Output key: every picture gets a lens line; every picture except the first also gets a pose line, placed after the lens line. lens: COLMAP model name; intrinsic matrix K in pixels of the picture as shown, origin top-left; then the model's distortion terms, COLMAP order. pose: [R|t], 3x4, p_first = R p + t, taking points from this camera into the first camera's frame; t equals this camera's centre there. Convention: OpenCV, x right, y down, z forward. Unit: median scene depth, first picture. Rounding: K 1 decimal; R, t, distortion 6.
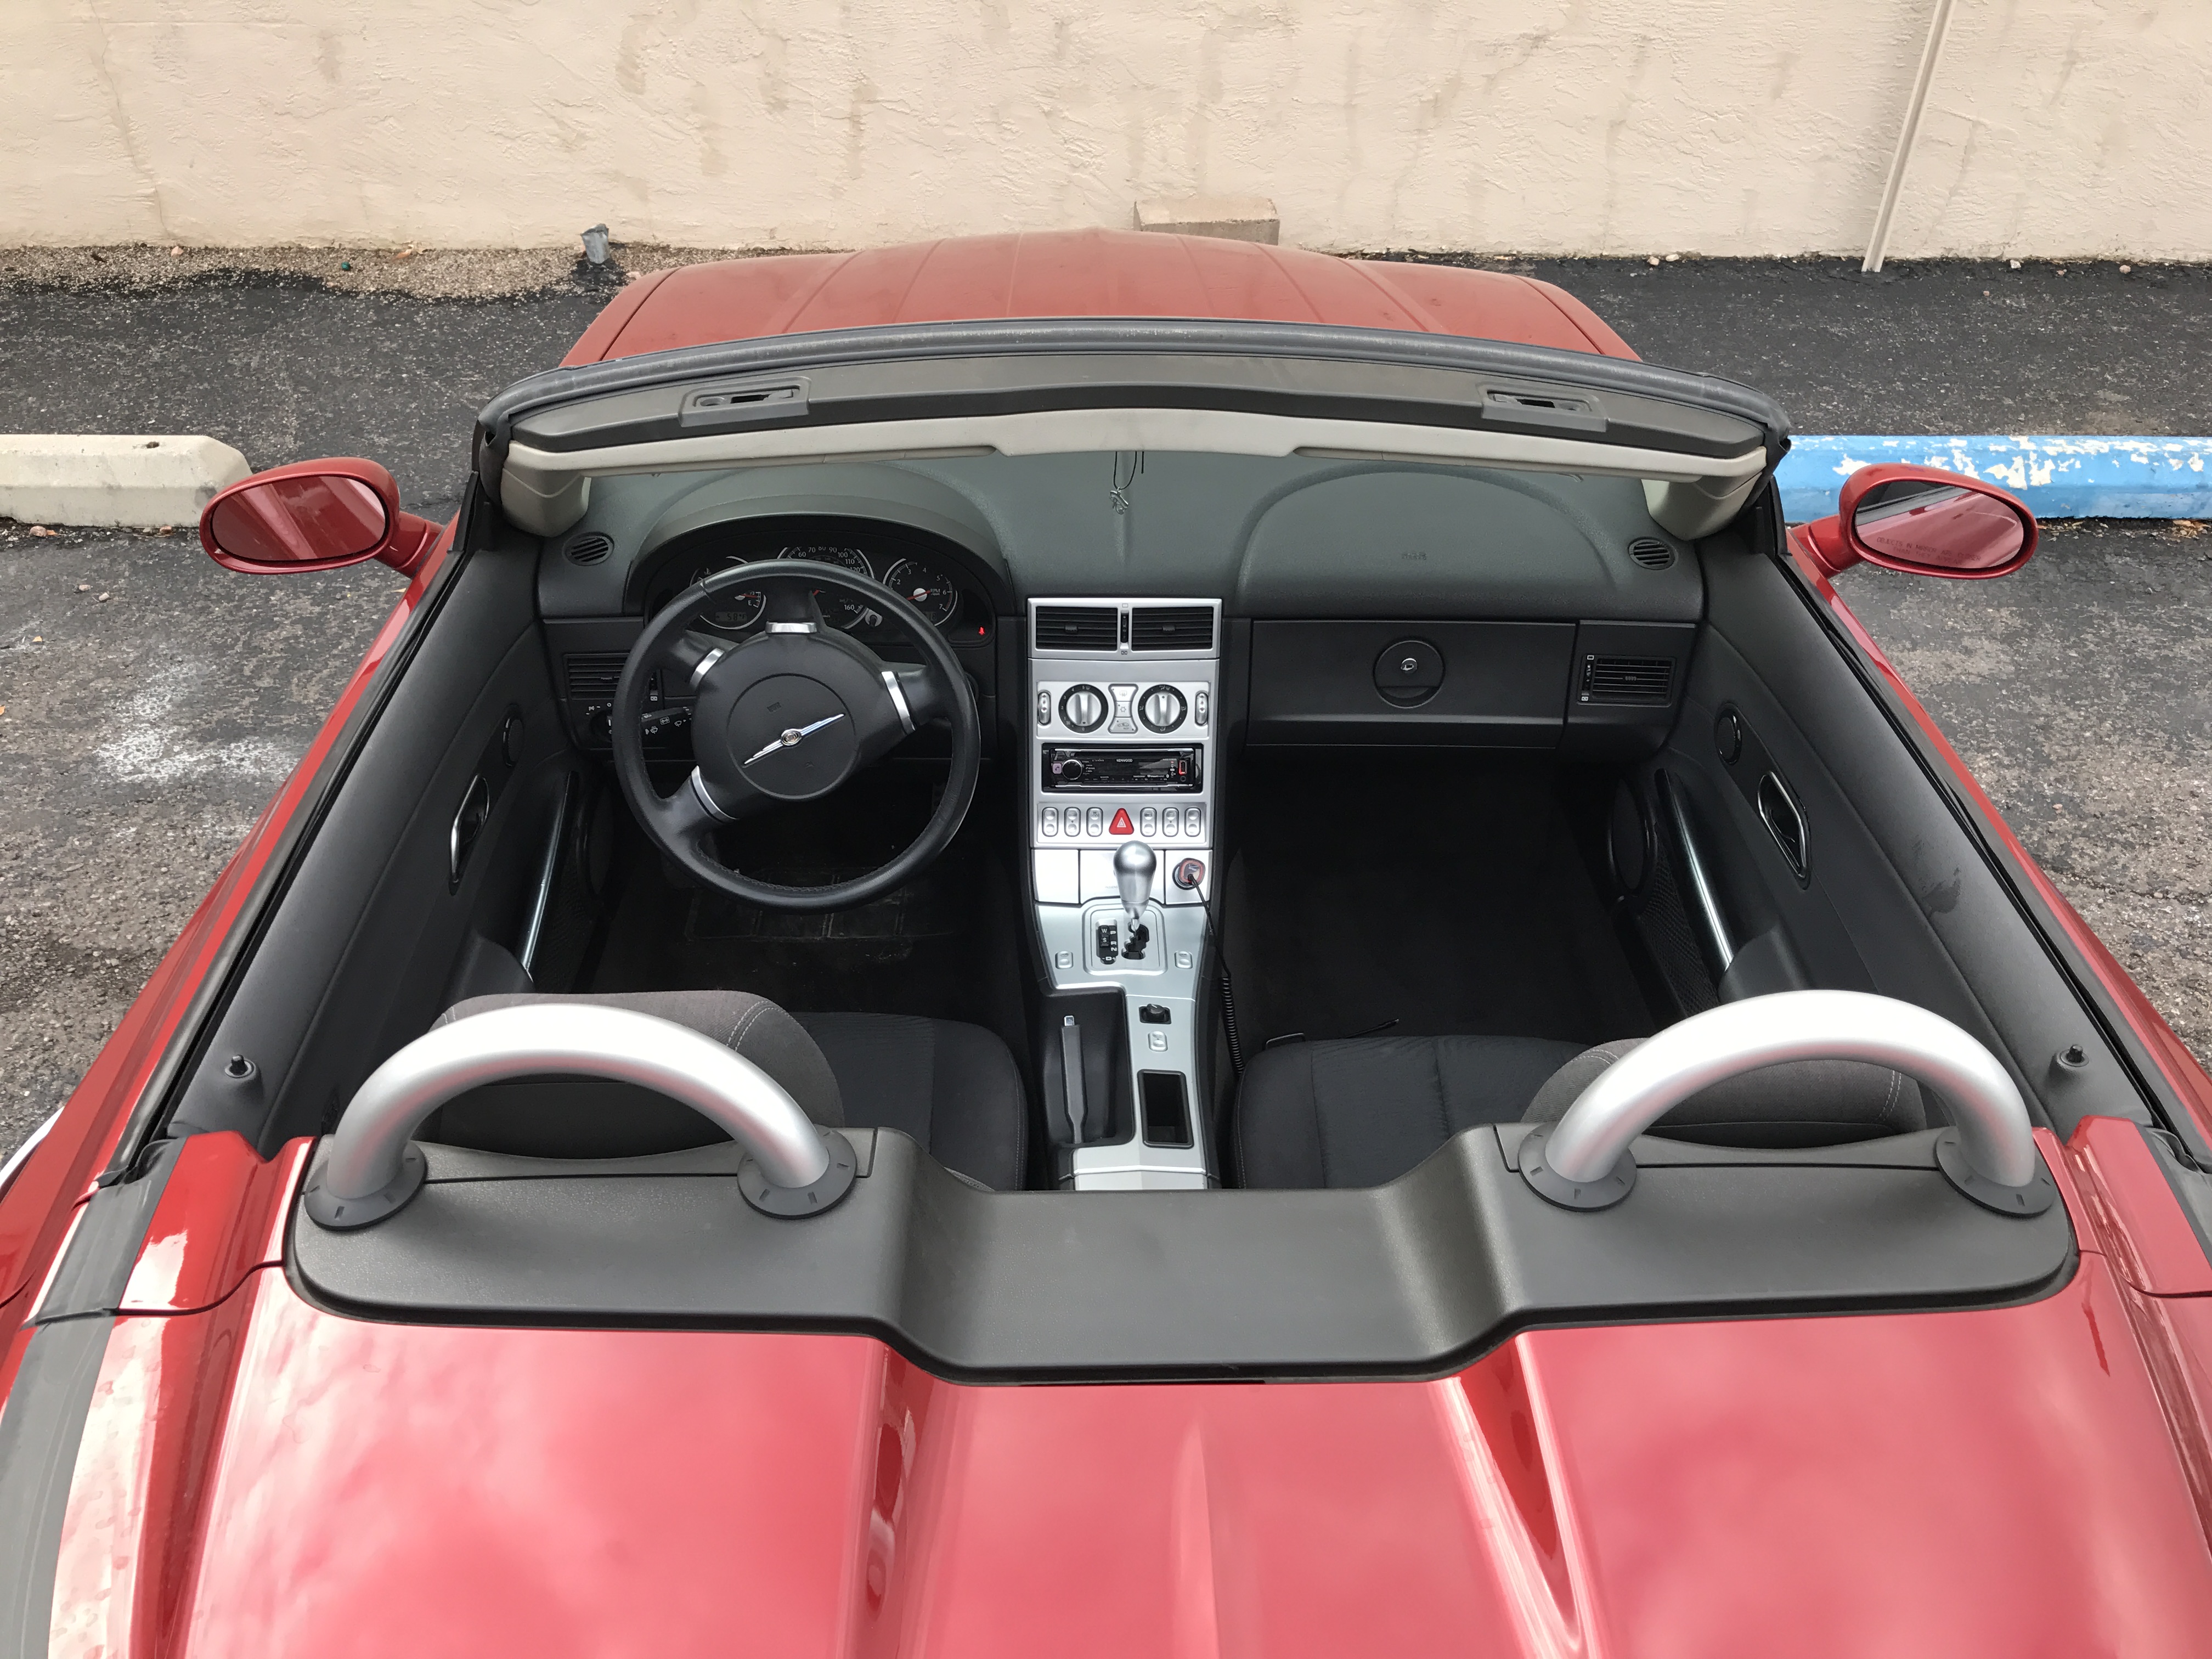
lens RADIAL K [[1801.1, 0, 1106.0], [0, 1801.1, 829.5], [0, 0, 1]] dist [0.034428, -0.047710]
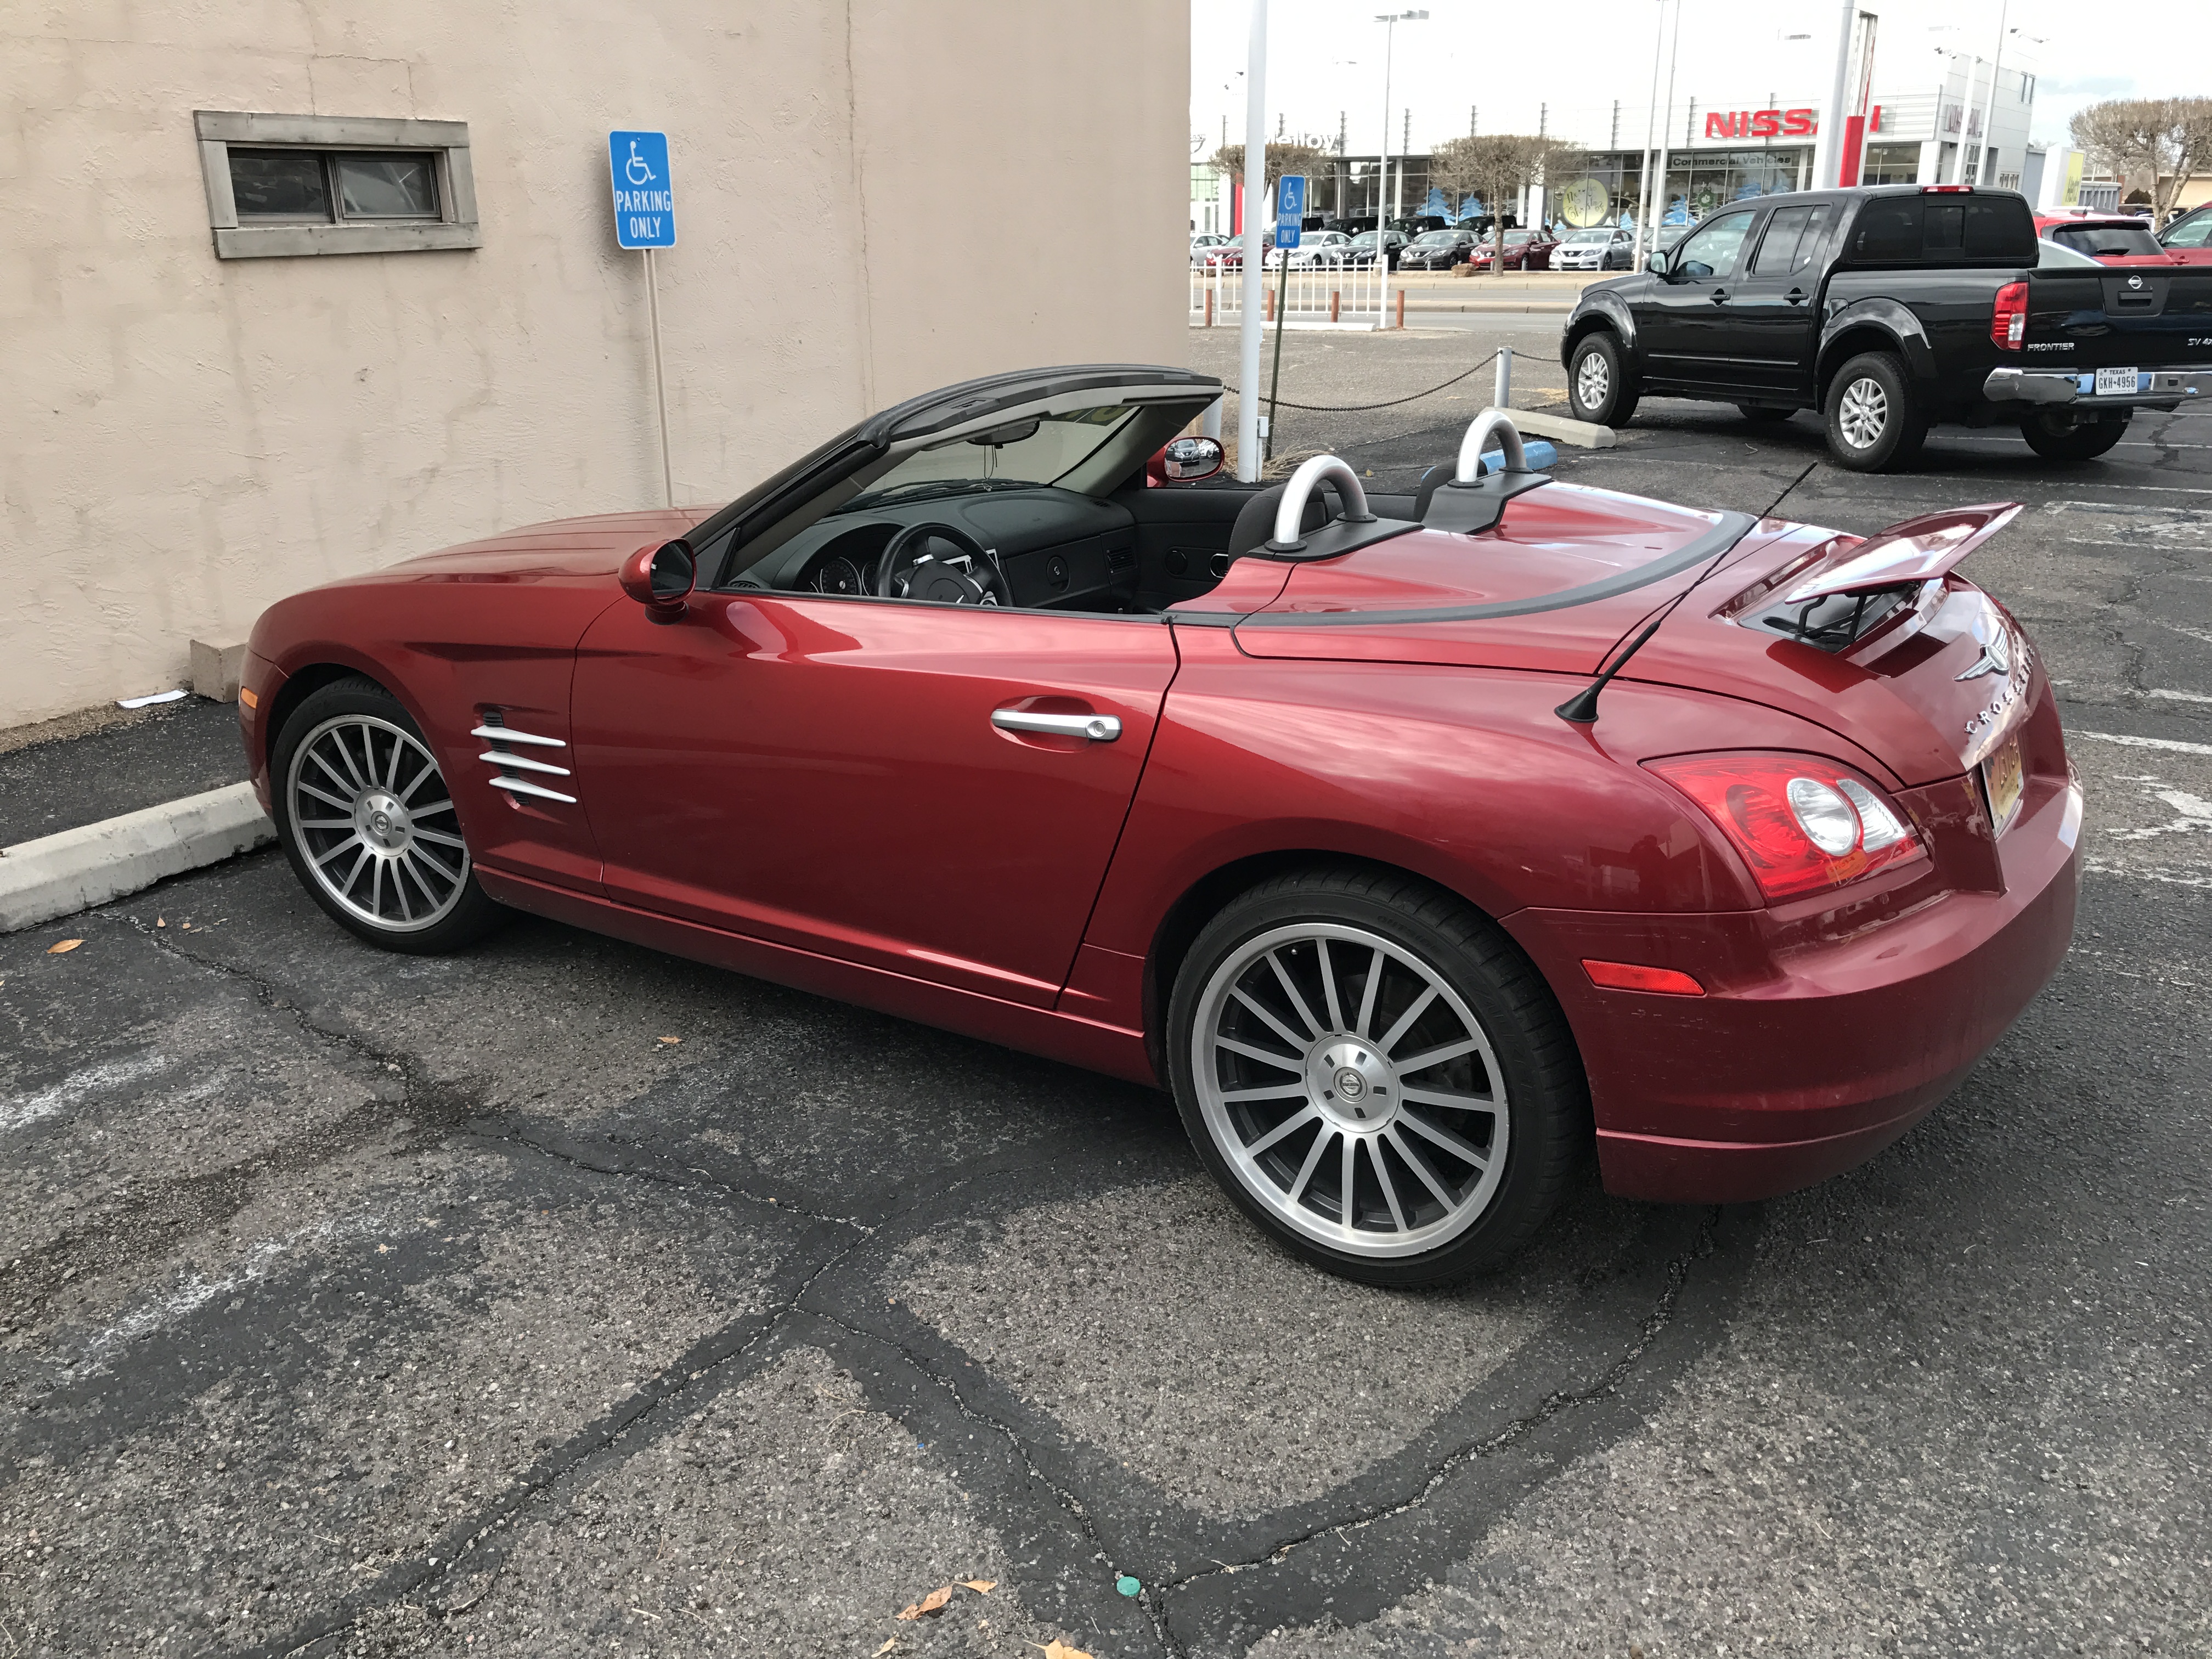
lens RADIAL K [[1912.5, 0, 1106.0], [0, 1912.5, 829.5], [0, 0, 1]] dist [0.056149, -0.008542]
pose [[0.563339, -0.280005, 0.777333, -0.664048], [0.515186, 0.854569, -0.065534, 0.145018], [-0.645935, 0.437389, 0.625667, -0.111178]]
